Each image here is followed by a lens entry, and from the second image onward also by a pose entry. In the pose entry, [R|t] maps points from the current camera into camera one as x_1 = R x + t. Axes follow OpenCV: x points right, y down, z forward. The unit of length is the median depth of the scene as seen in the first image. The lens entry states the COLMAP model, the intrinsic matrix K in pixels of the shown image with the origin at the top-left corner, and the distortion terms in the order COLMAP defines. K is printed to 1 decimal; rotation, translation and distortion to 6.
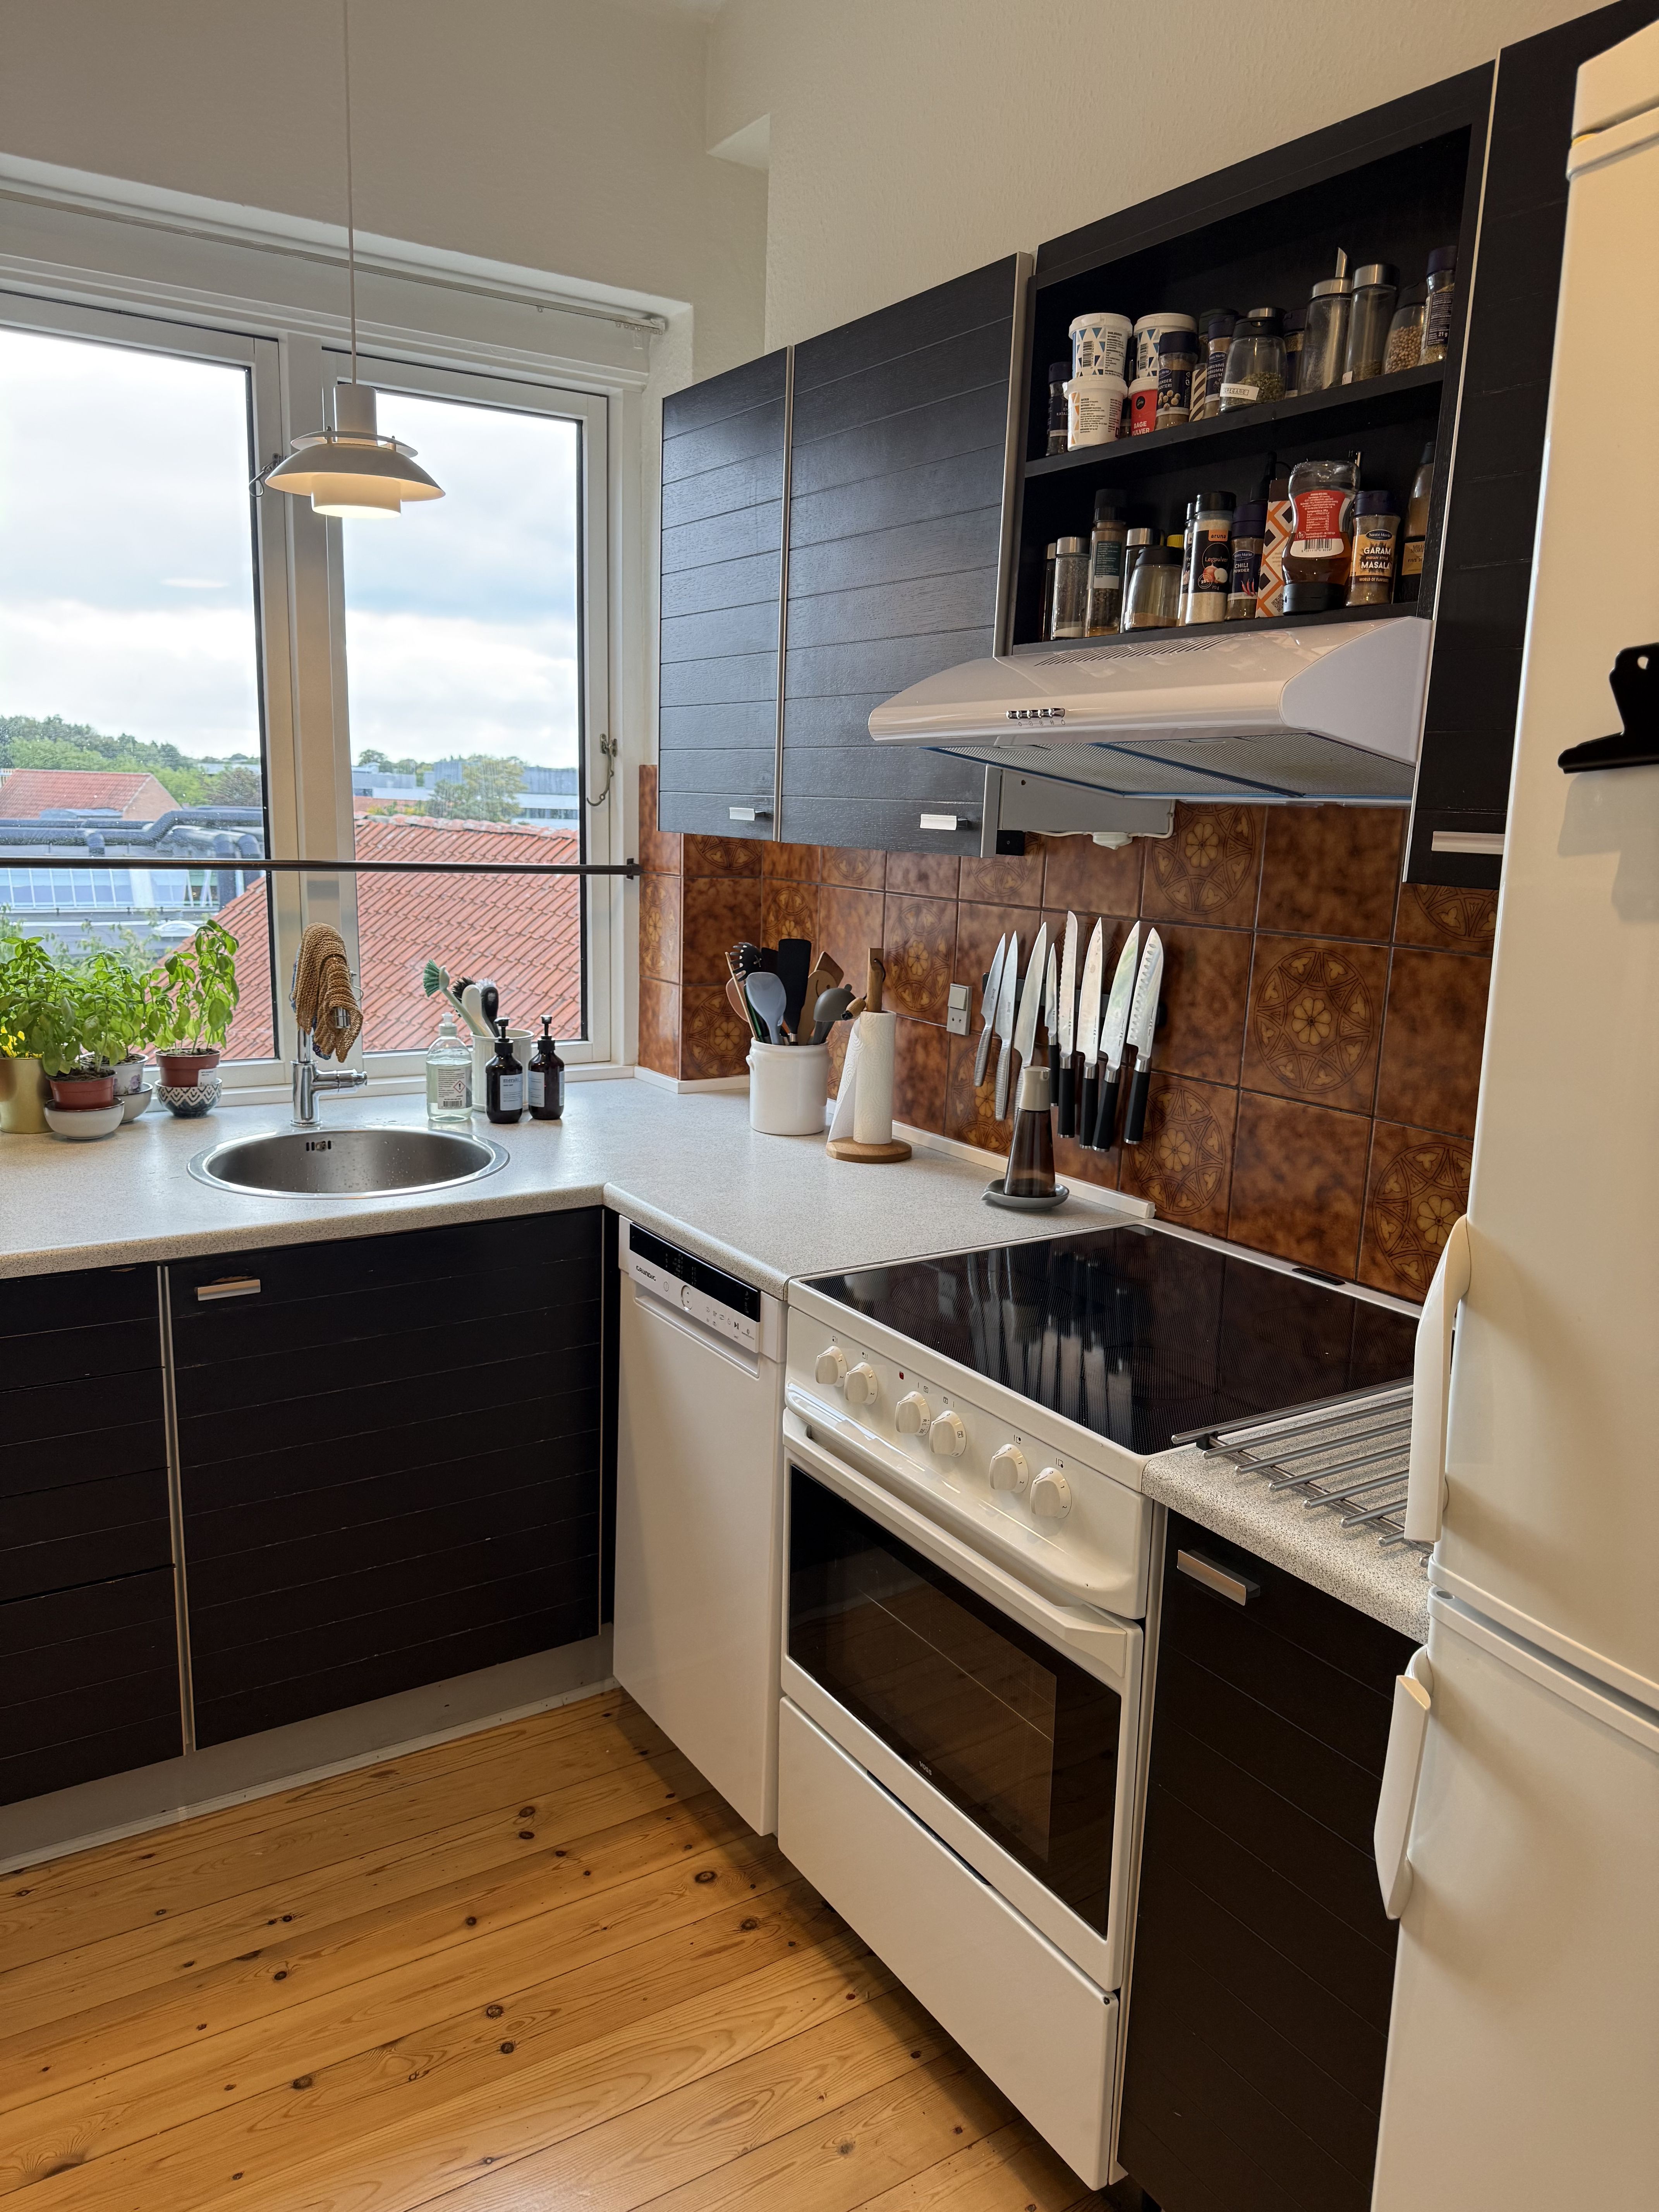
lens RADIAL K [[1529.4, 0, 831.2], [0, 1529.4, 1116.5], [0, 0, 1]] dist [0.143466, -0.254207]
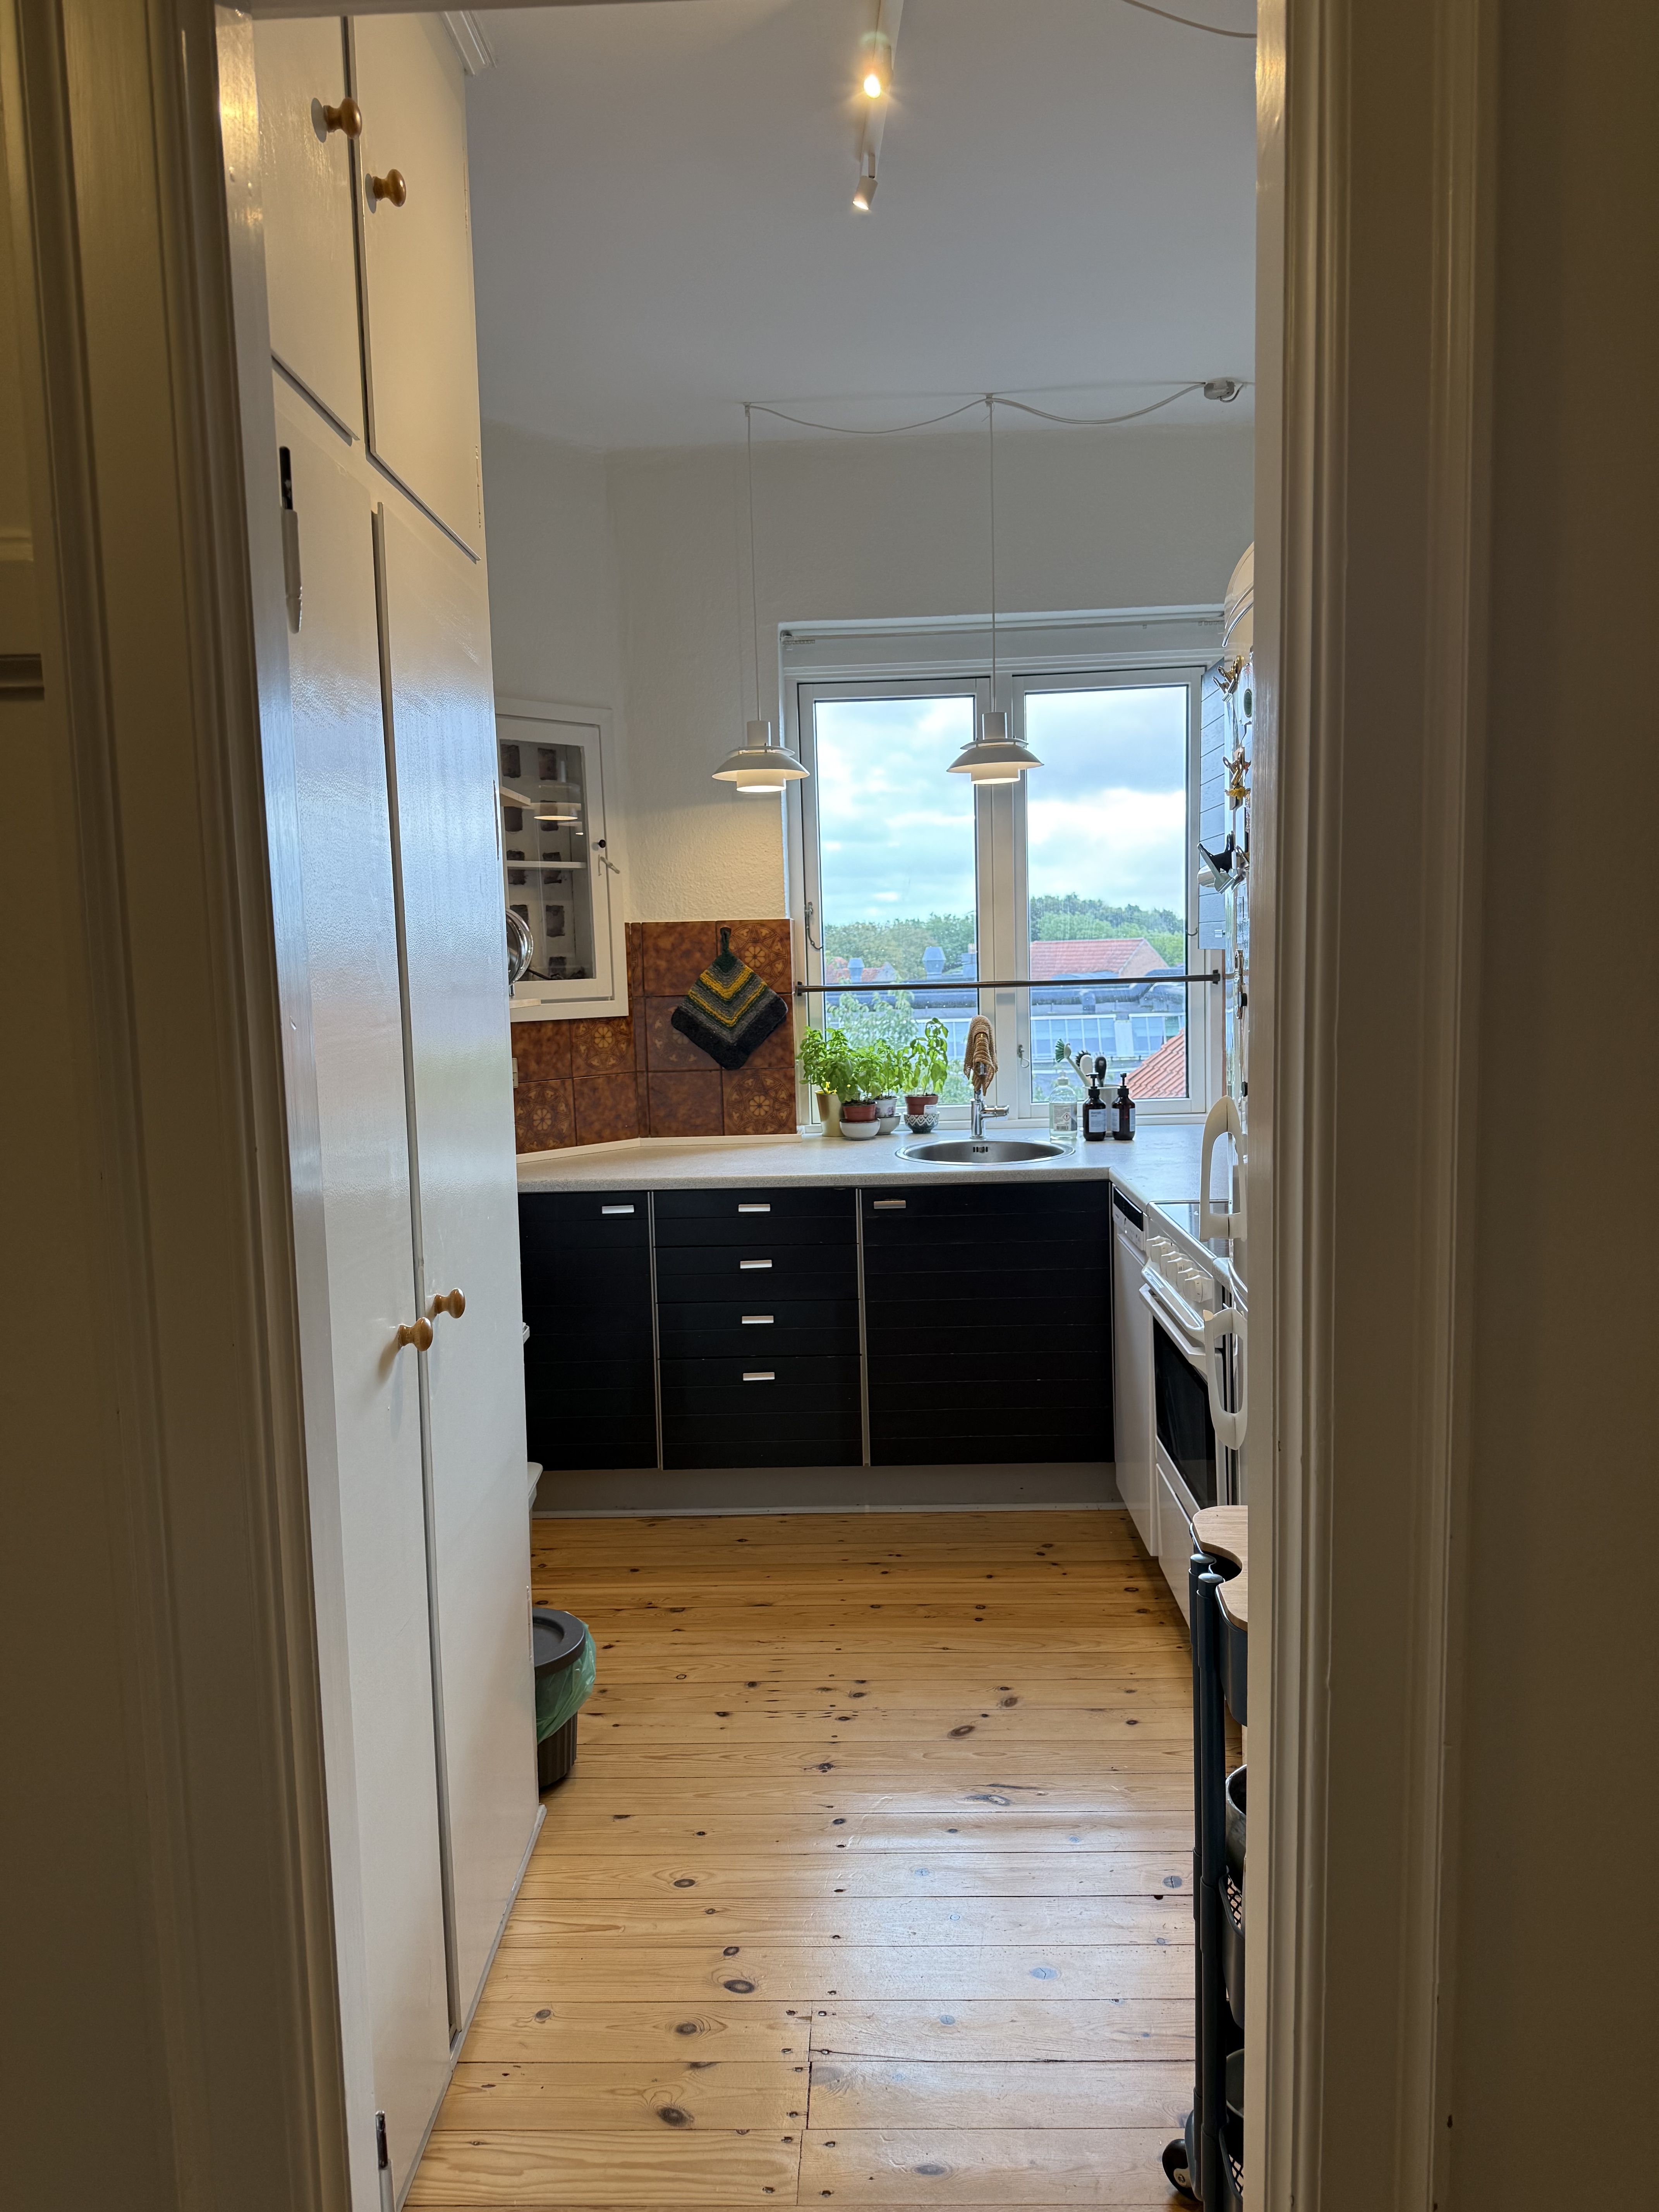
lens RADIAL K [[1529.4, 0, 831.2], [0, 1529.4, 1116.5], [0, 0, 1]] dist [0.143466, -0.254207]
pose [[0.820309, 0.004783, -0.571901, 0.487351], [-0.058348, 0.995447, -0.075366, 0.119422], [0.568937, 0.095192, 0.816853, -0.445206]]
